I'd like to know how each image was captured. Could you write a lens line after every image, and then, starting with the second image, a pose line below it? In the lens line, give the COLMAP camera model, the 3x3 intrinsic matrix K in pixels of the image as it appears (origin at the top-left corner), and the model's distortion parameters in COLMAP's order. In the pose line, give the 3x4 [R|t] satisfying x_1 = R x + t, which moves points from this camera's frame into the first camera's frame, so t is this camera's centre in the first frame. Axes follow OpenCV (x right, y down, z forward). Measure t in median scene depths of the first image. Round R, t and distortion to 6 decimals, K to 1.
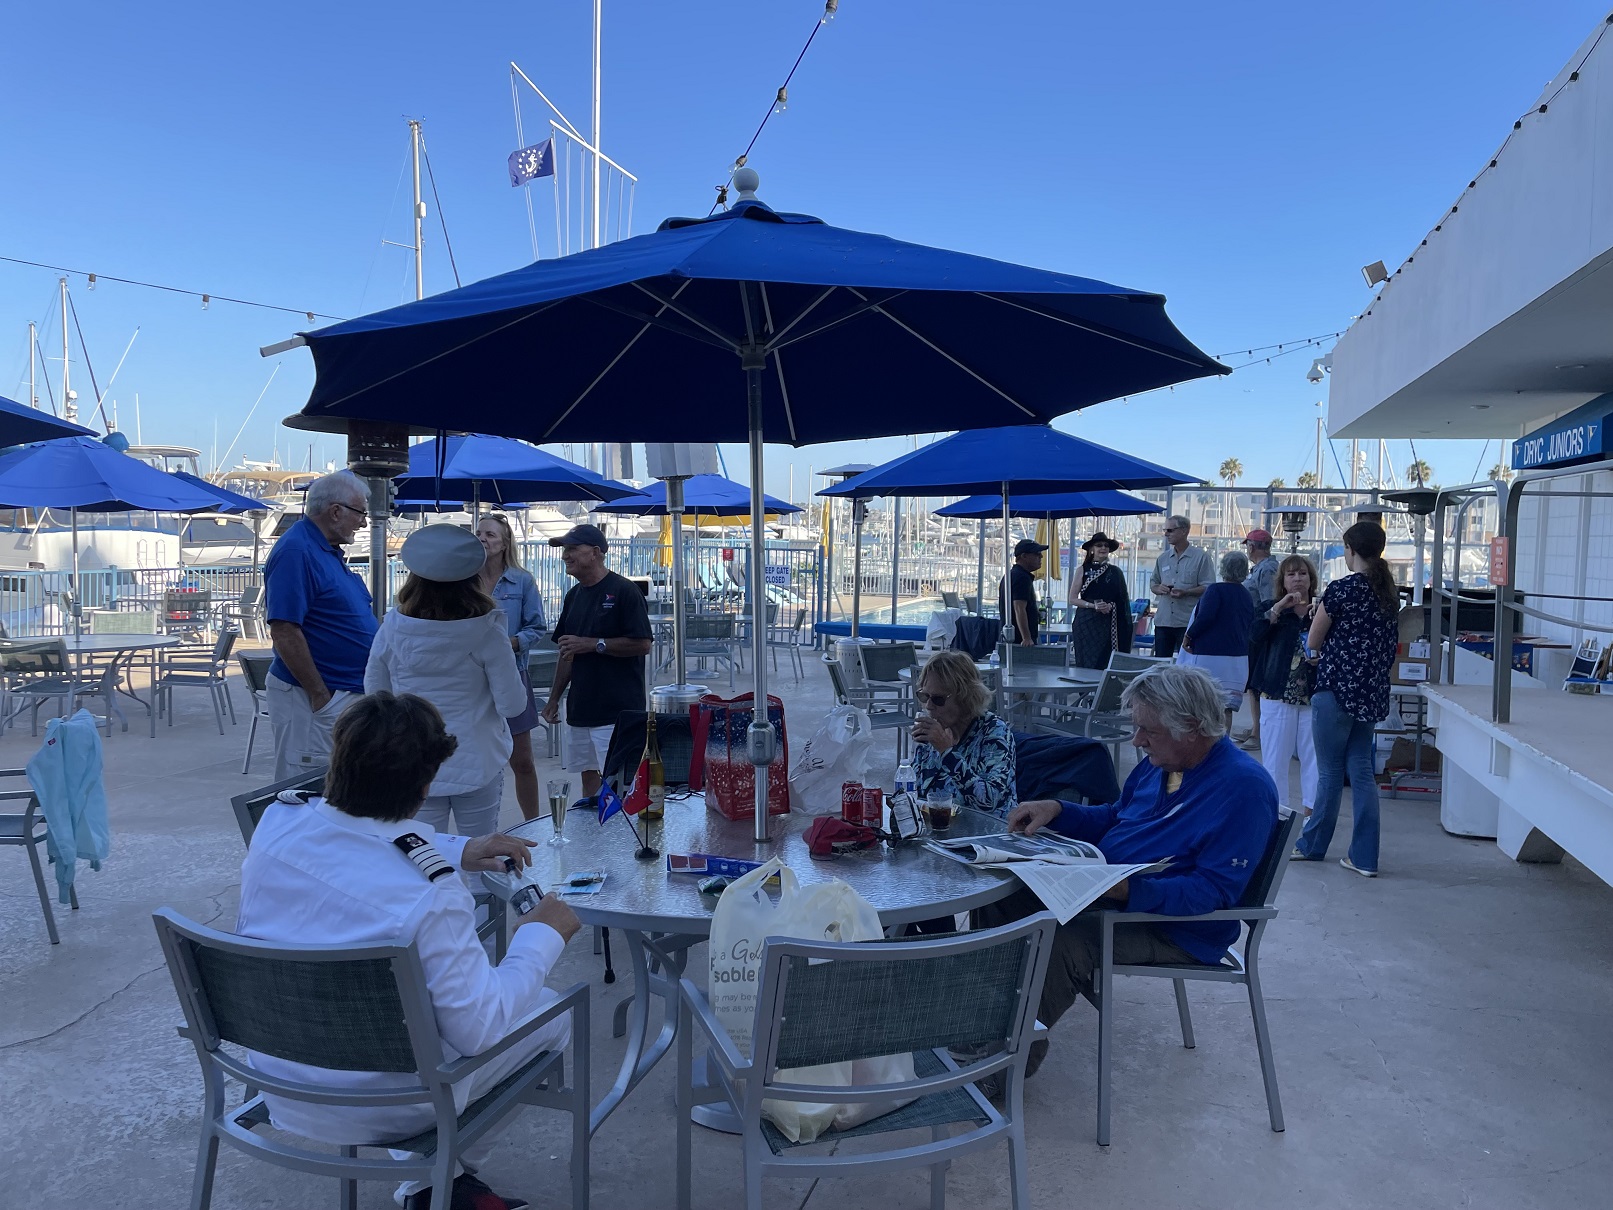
lens RADIAL K [[1206.5, 0, 818.7], [0, 1206.5, 594.1], [0, 0, 1]] dist [0.084616, -0.087264]
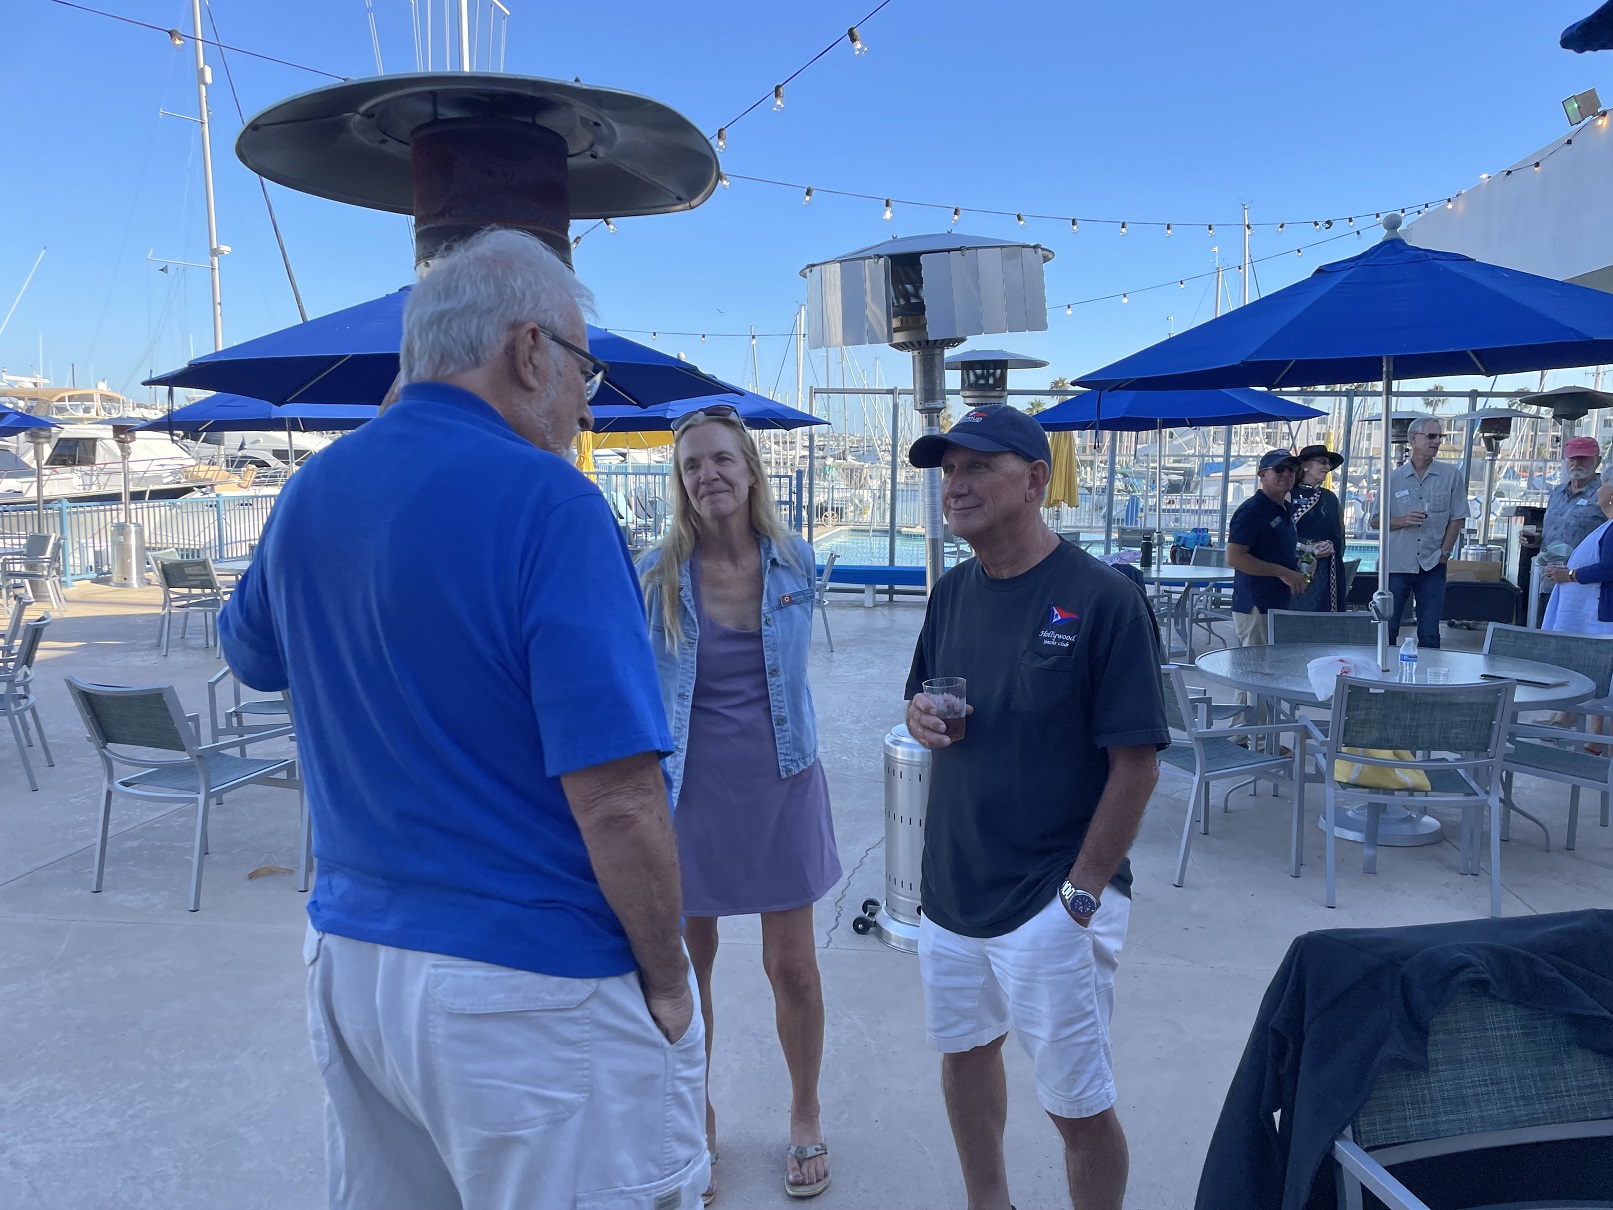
lens RADIAL K [[1206.5, 0, 797.4], [0, 1206.5, 613.2], [0, 0, 1]] dist [0.084616, -0.087264]
pose [[0.991113, -0.029630, 0.129679, -0.156380], [0.019310, 0.996598, 0.080126, -0.013834], [-0.131612, -0.076910, 0.988313, 0.292995]]
